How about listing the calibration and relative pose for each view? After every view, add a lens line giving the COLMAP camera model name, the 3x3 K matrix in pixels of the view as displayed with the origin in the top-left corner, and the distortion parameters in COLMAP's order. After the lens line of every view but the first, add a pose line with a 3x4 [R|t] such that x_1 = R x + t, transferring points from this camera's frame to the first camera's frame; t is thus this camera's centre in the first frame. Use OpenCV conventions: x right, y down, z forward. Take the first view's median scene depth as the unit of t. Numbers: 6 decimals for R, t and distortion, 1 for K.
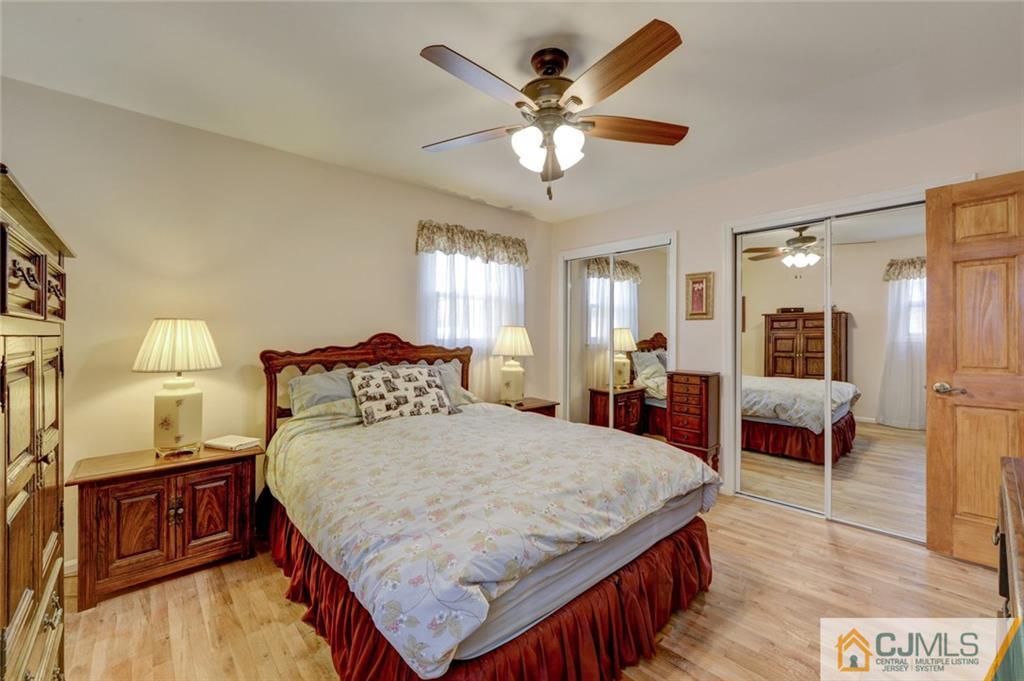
lens RADIAL K [[417.0, 0, 511.5], [0, 417.0, 330.6], [0, 0, 1]] dist [0.000002, 0.000037]
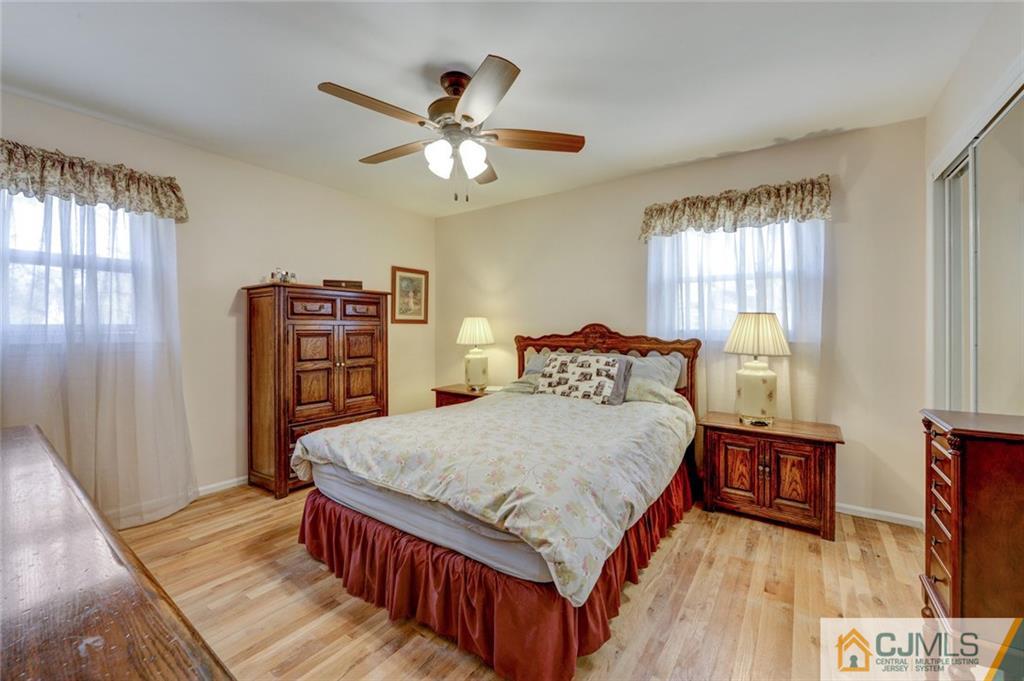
lens RADIAL K [[408.7, 0, 509.0], [0, 408.7, 324.3], [0, 0, 1]] dist [0.001223, 0.000112]
pose [[0.222758, -0.008187, -0.974839, 0.759595], [0.008121, 0.999946, -0.006542, 0.013571], [0.974840, -0.006459, 0.222813, 0.560582]]
